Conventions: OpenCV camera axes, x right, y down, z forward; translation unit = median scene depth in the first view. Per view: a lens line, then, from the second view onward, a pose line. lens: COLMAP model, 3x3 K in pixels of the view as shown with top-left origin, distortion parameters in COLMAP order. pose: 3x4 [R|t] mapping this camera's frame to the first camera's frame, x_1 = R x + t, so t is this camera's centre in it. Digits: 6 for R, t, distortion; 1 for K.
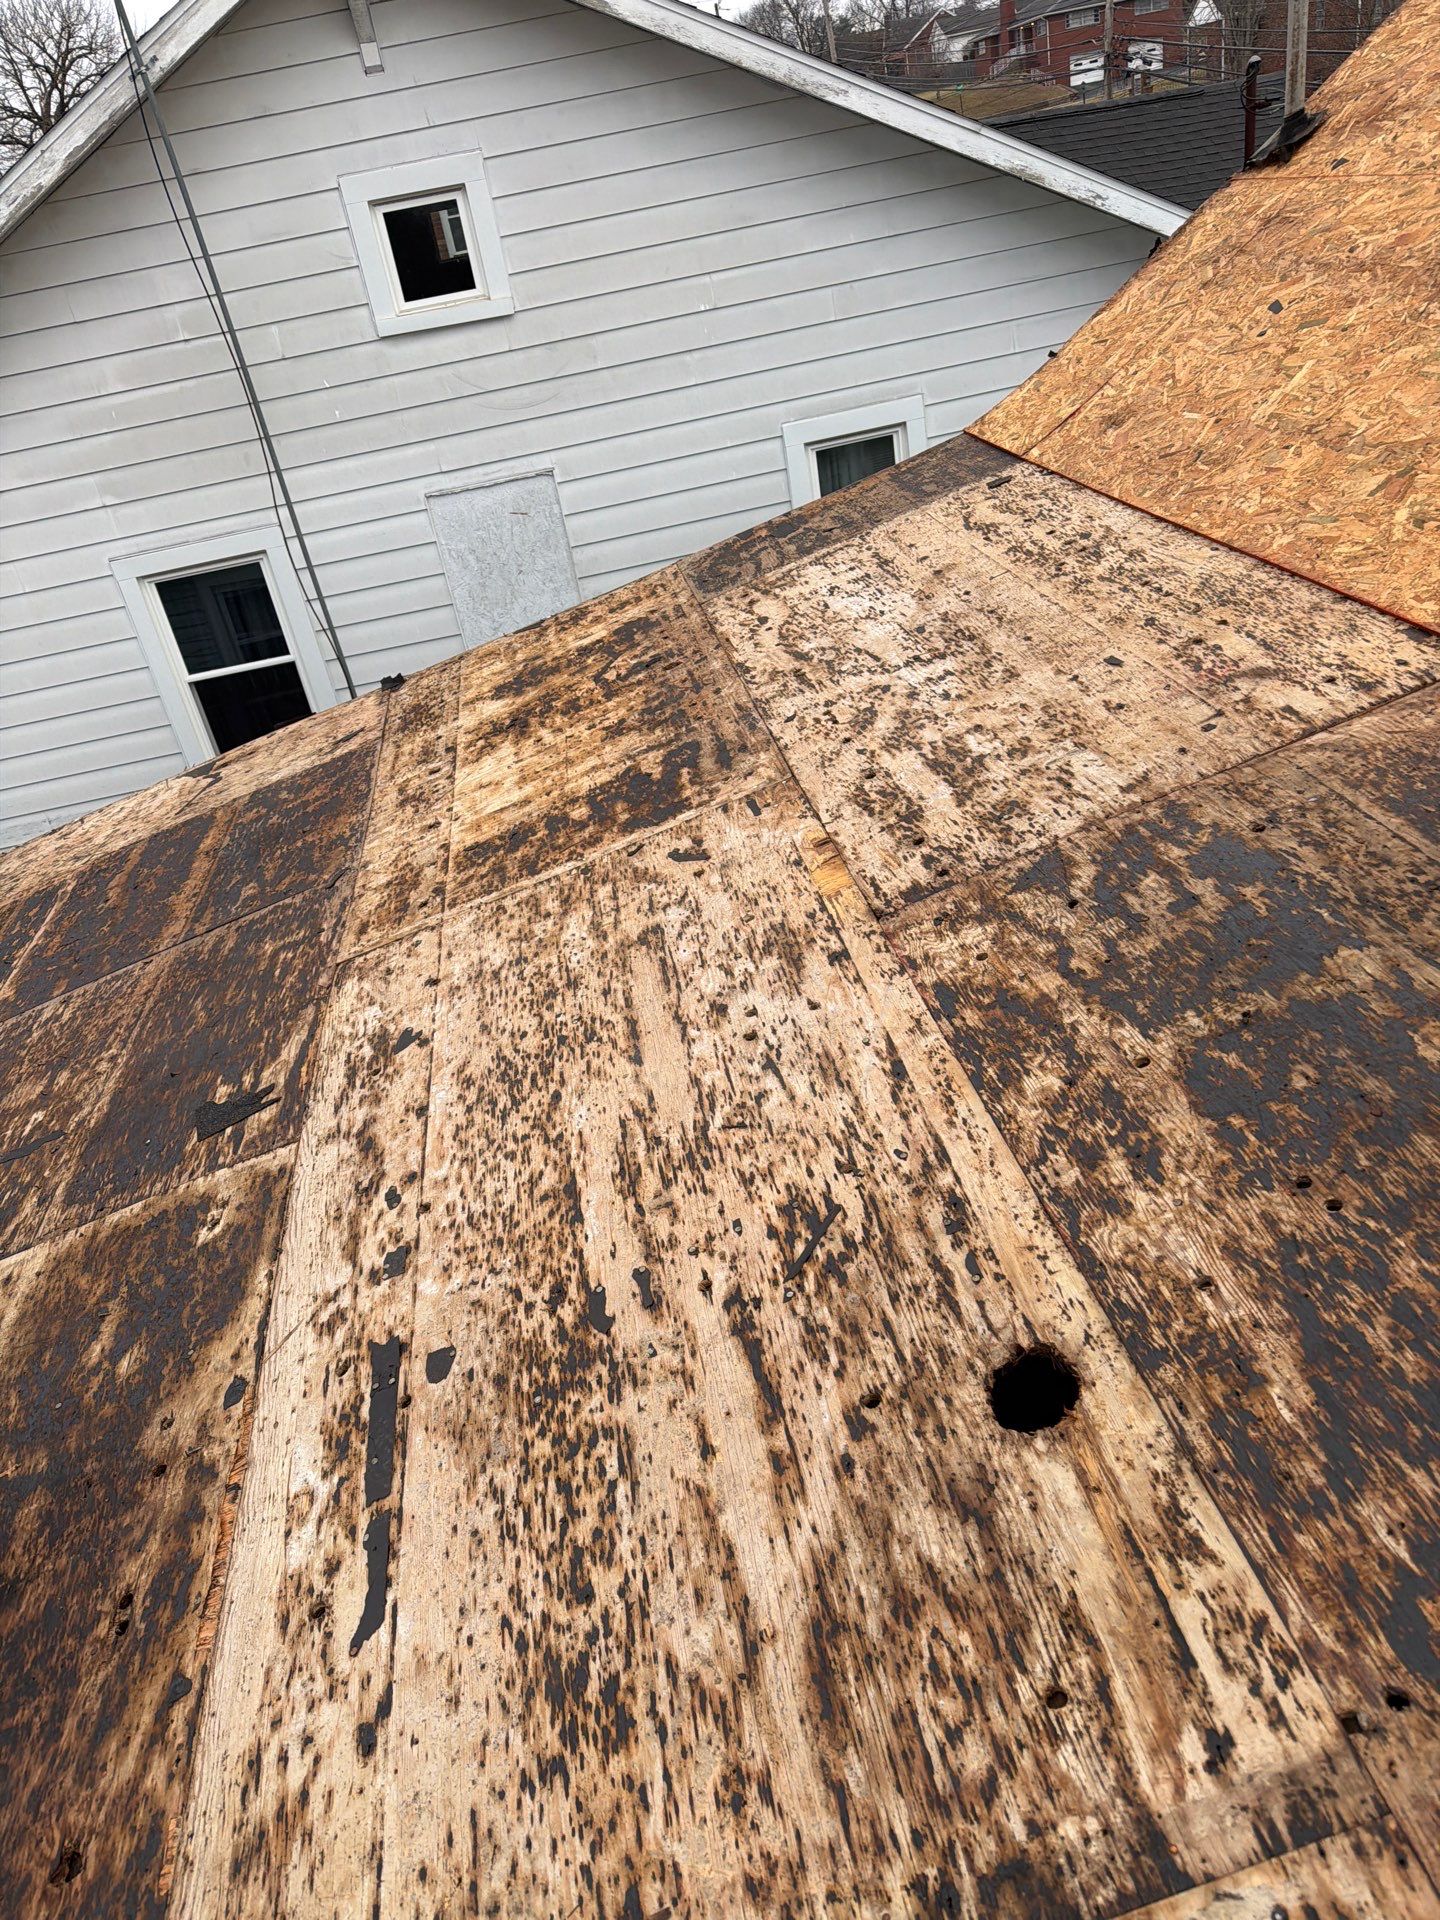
lens RADIAL K [[1378.1, 0, 715.6], [0, 1378.1, 974.0], [0, 0, 1]] dist [0.030273, -0.043903]
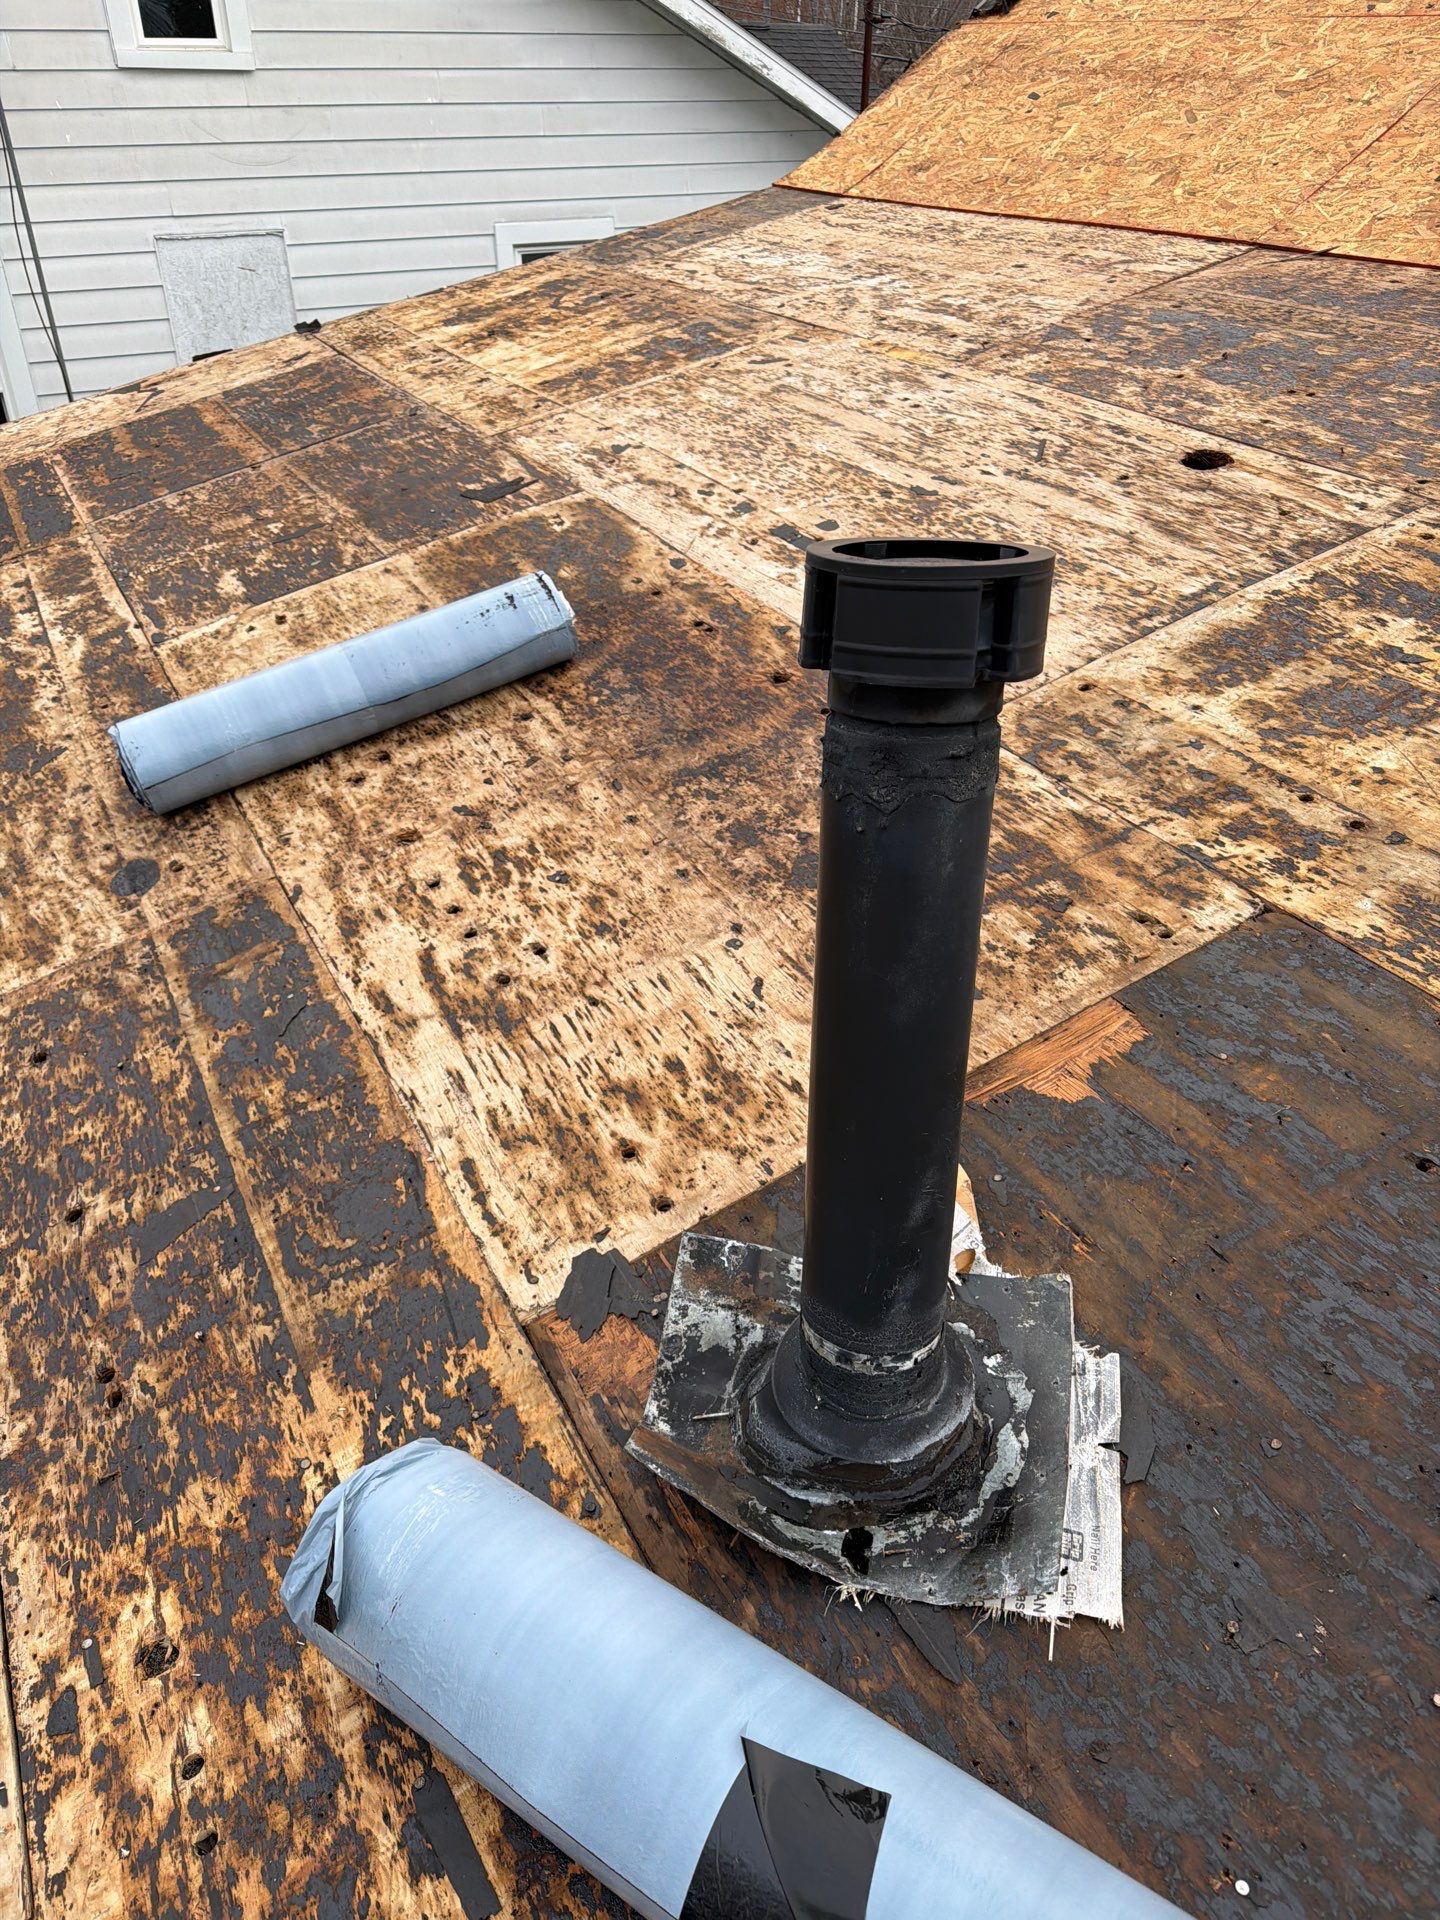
lens RADIAL K [[1378.1, 0, 738.7], [0, 1378.1, 977.6], [0, 0, 1]] dist [0.030273, -0.043903]
pose [[0.921087, -0.047186, 0.386488, -0.804516], [0.038716, 0.998809, 0.029677, 0.643747], [-0.387428, -0.012372, 0.921817, -0.398260]]
